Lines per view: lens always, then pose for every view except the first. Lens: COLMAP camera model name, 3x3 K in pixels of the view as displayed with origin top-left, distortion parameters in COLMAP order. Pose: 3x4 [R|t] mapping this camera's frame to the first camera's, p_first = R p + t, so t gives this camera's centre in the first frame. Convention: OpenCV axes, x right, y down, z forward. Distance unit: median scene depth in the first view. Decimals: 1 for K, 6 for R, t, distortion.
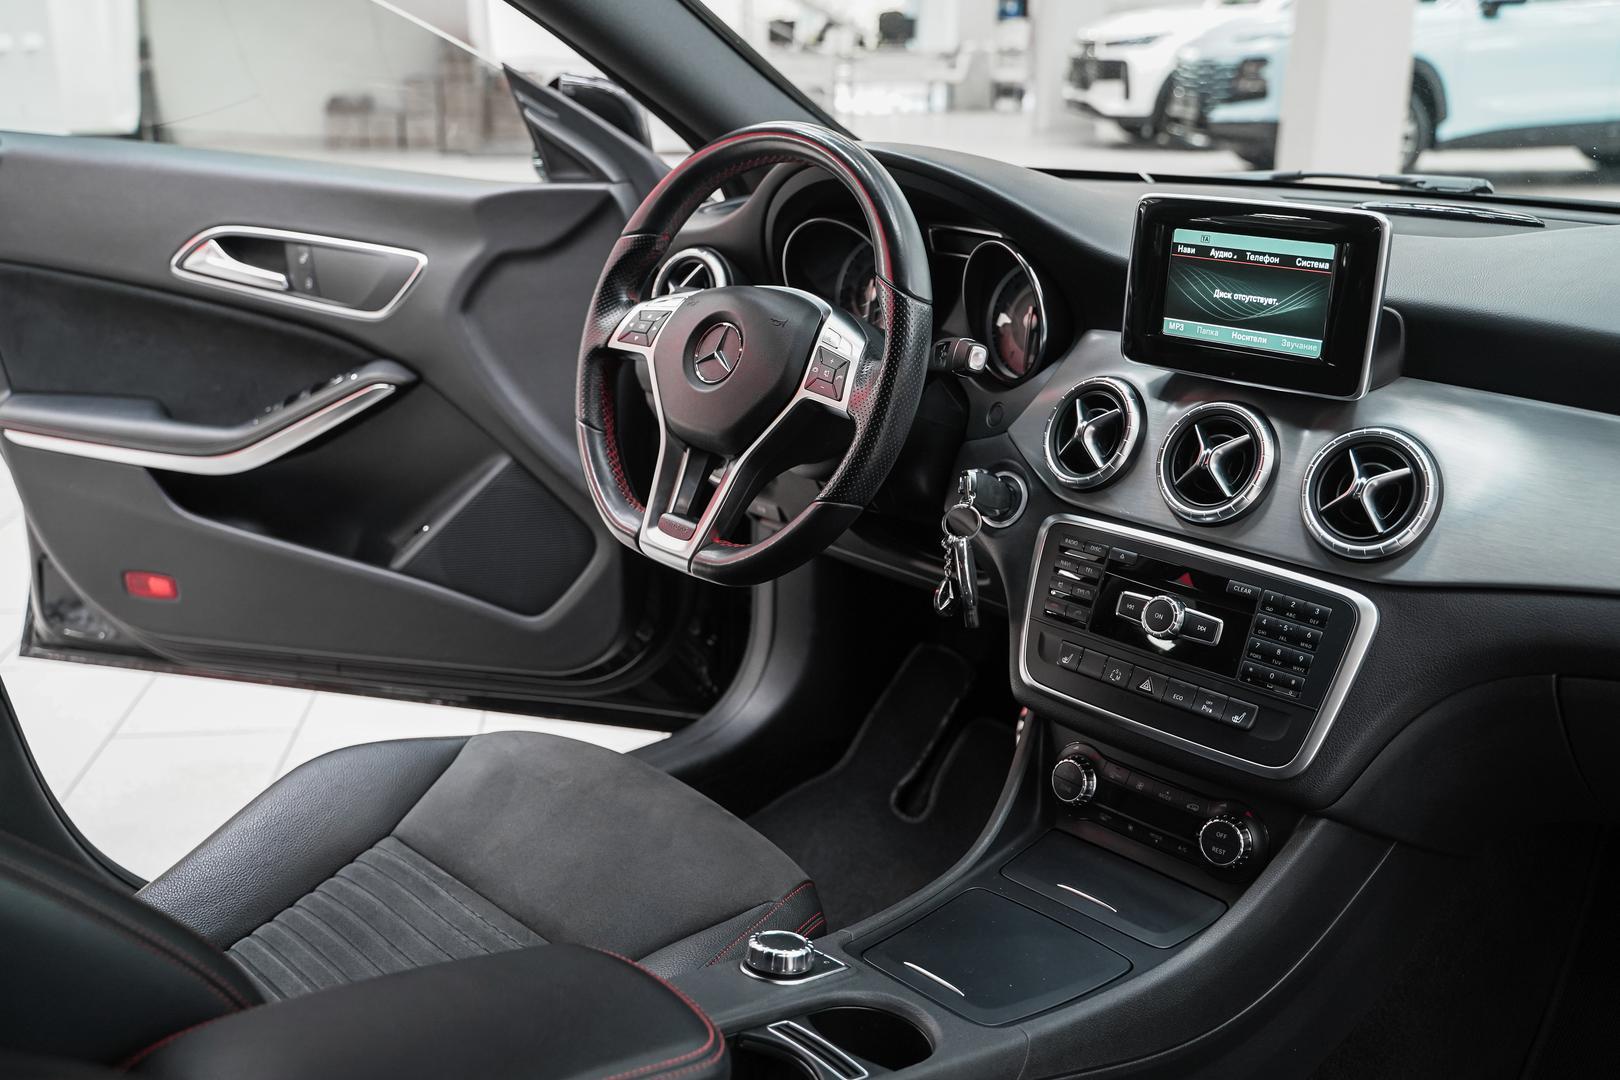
lens RADIAL K [[1573.2, 0, 809.9], [0, 1573.2, 541.7], [0, 0, 1]] dist [-0.011796, 0.014739]
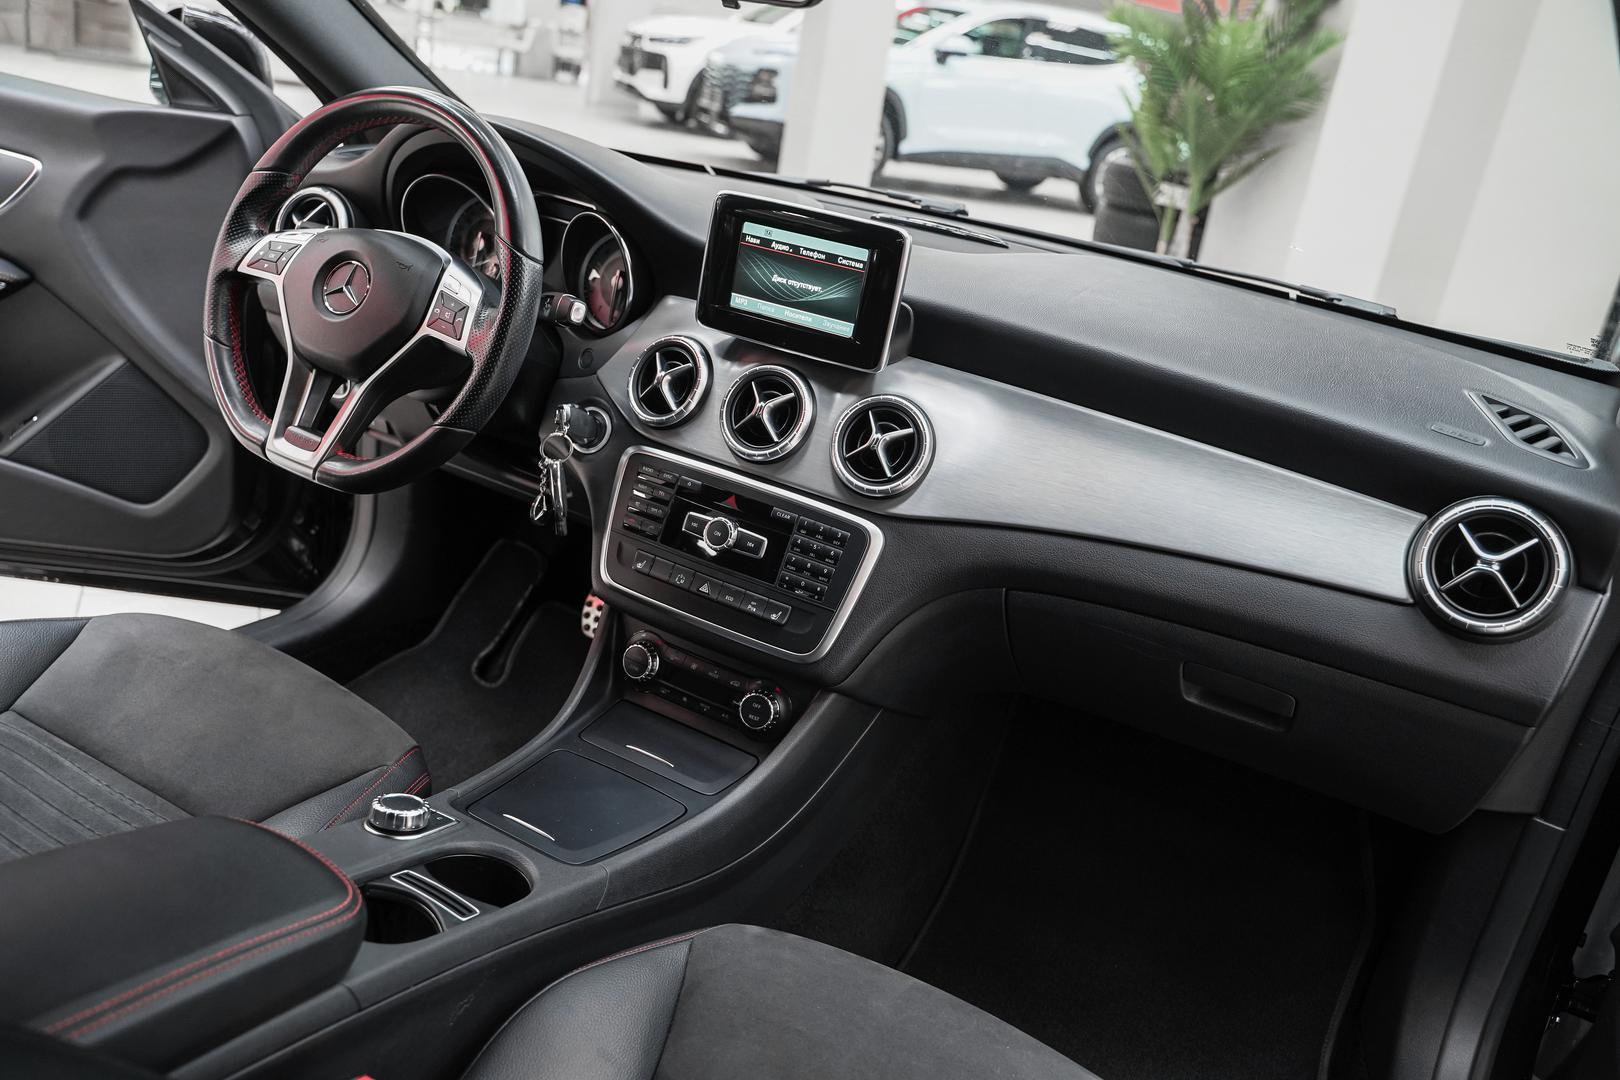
lens RADIAL K [[1275.0, 0, 803.4], [0, 1275.0, 540.3], [0, 0, 1]] dist [-0.016269, 0.001387]
pose [[0.947128, 0.028405, 0.319595, -0.035611], [-0.052283, 0.996424, 0.066381, -0.017205], [-0.316566, -0.079581, 0.945226, 0.016138]]
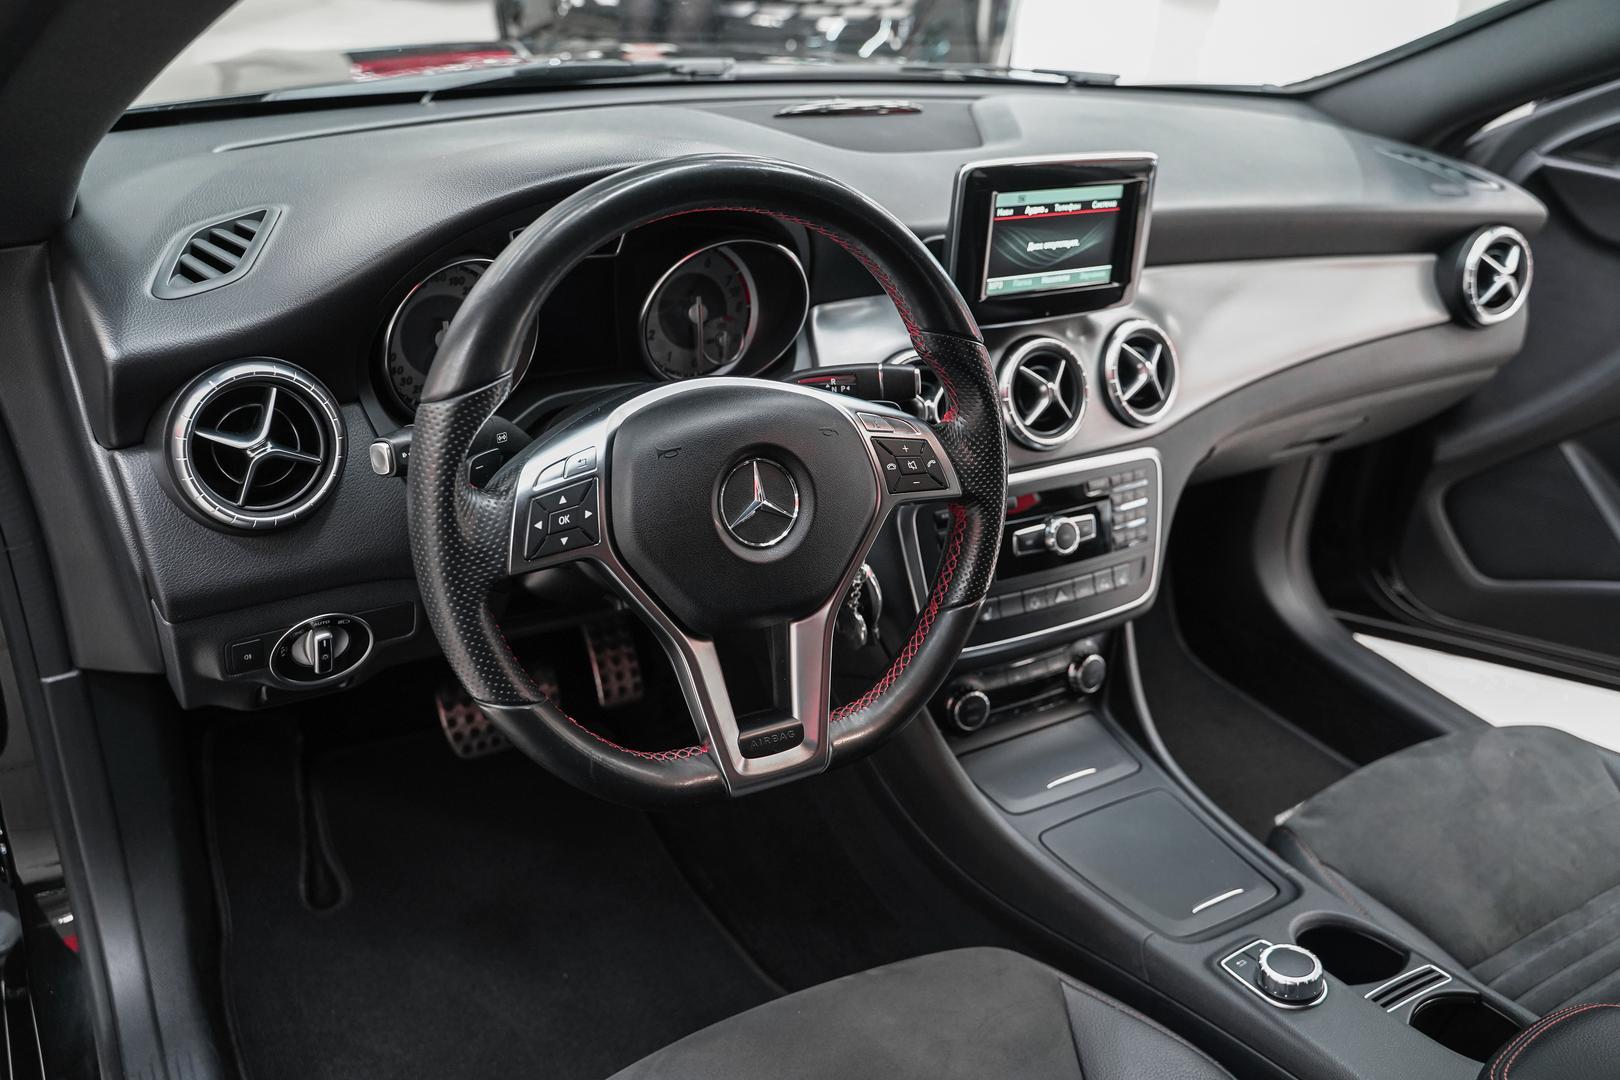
lens RADIAL K [[1297.2, 0, 810.0], [0, 1297.2, 540.0], [0, 0, 1]] dist [0.003285, 0.003270]
pose [[0.219738, -0.461639, 0.859421, -0.590266], [0.212522, 0.882446, 0.419670, -0.361574], [-0.952129, 0.090429, 0.292015, 0.847106]]
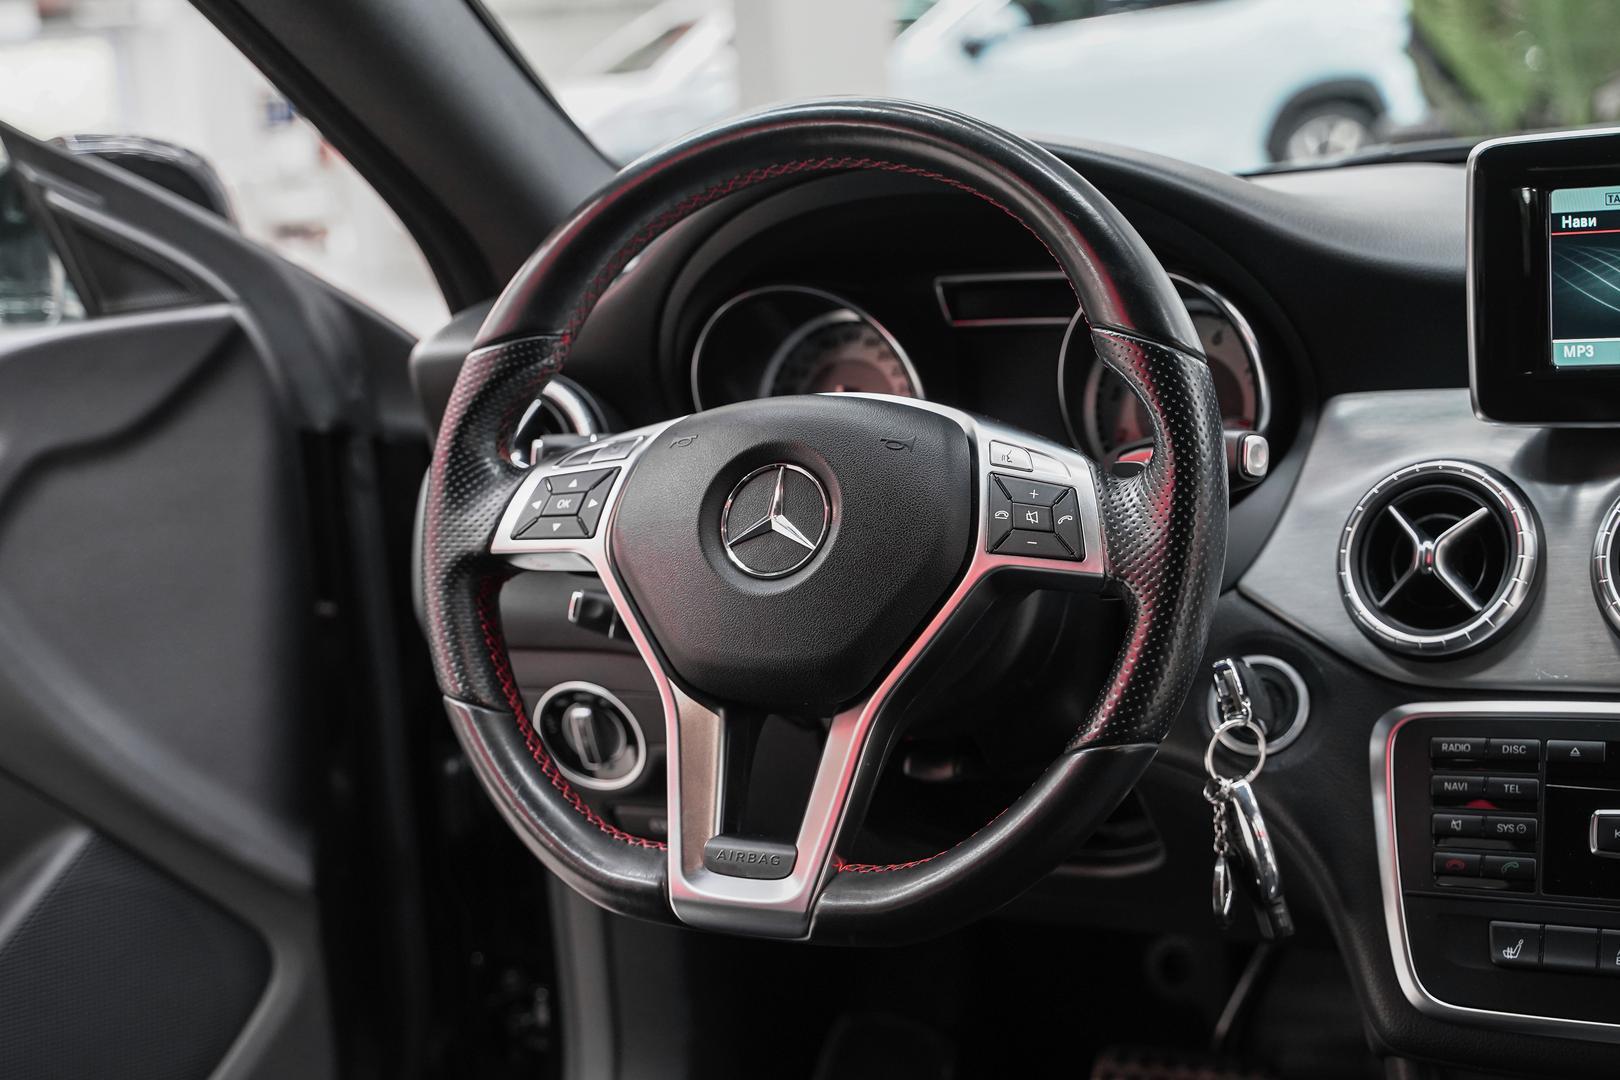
lens RADIAL K [[2316.1, 0, 810.0], [0, 2316.1, 540.0], [0, 0, 1]] dist [0.014841, 0.014944]
pose [[0.933304, -0.144071, 0.328918, -0.322032], [0.189969, 0.975404, -0.111794, -0.023796], [-0.304722, 0.166822, 0.937718, 0.269202]]
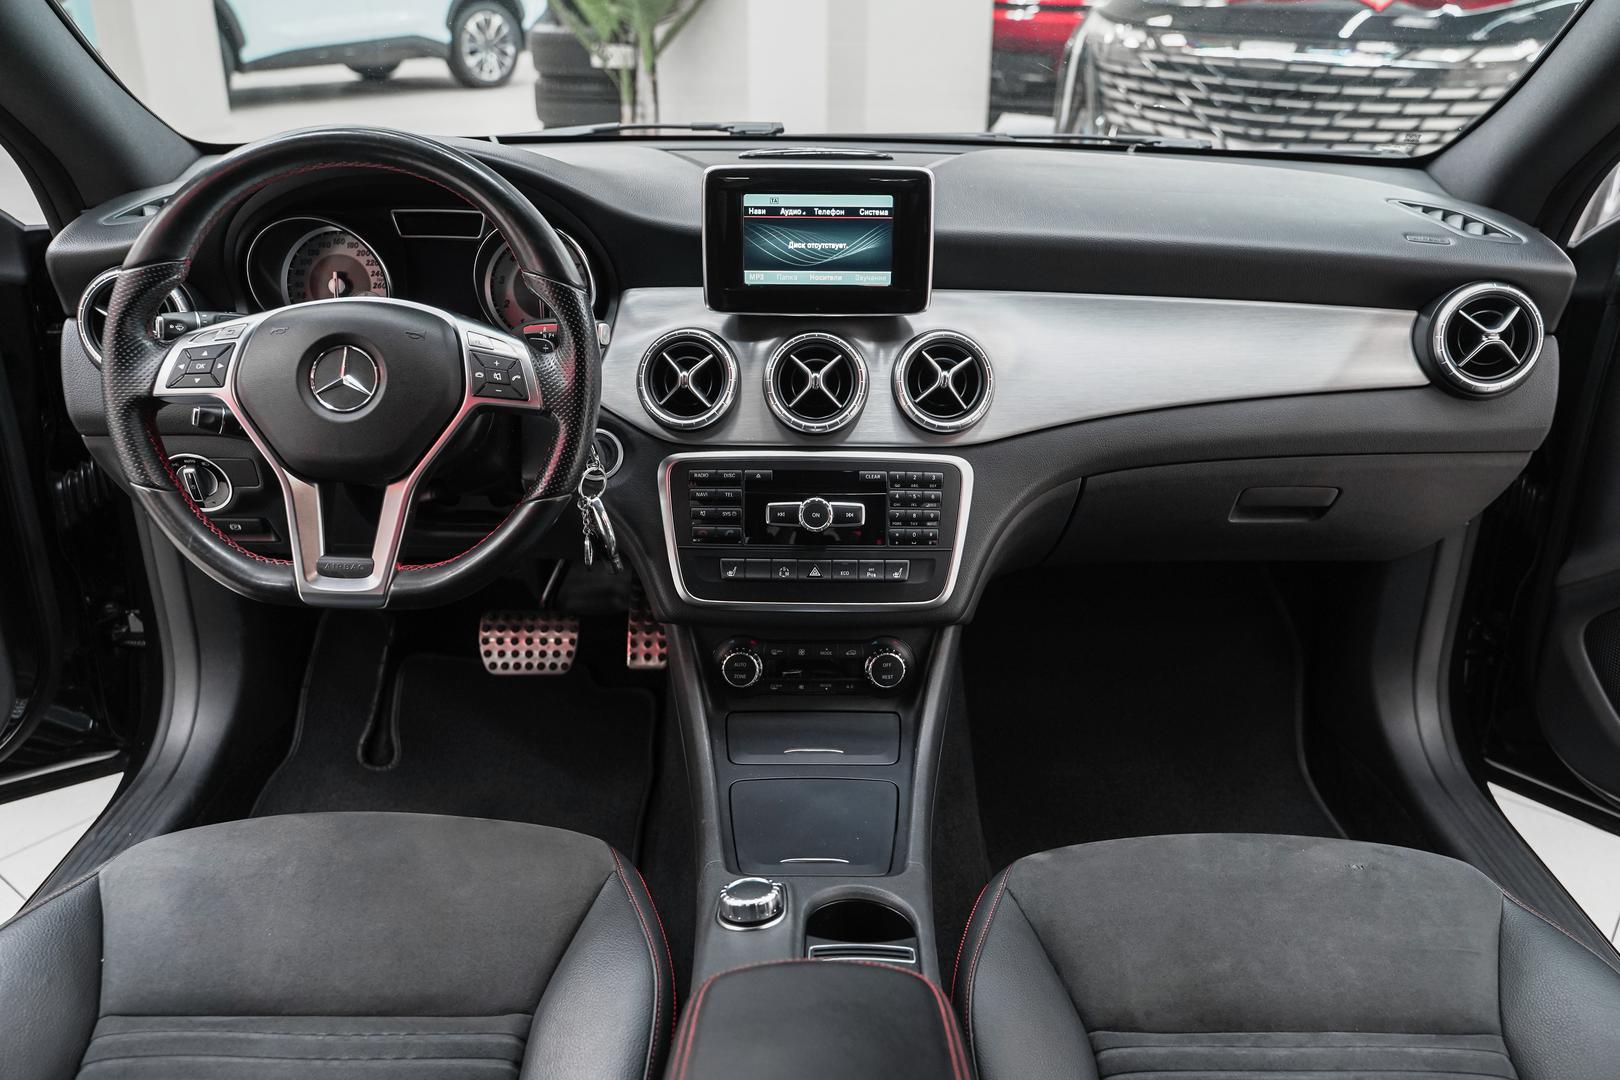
lens RADIAL K [[1301.9, 0, 820.3], [0, 1301.9, 544.1], [0, 0, 1]] dist [-0.017998, -0.000287]
pose [[0.687074, -0.290902, 0.665812, -0.429589], [0.215356, 0.956712, 0.195766, -0.120946], [-0.693938, 0.008881, 0.719980, 0.250742]]
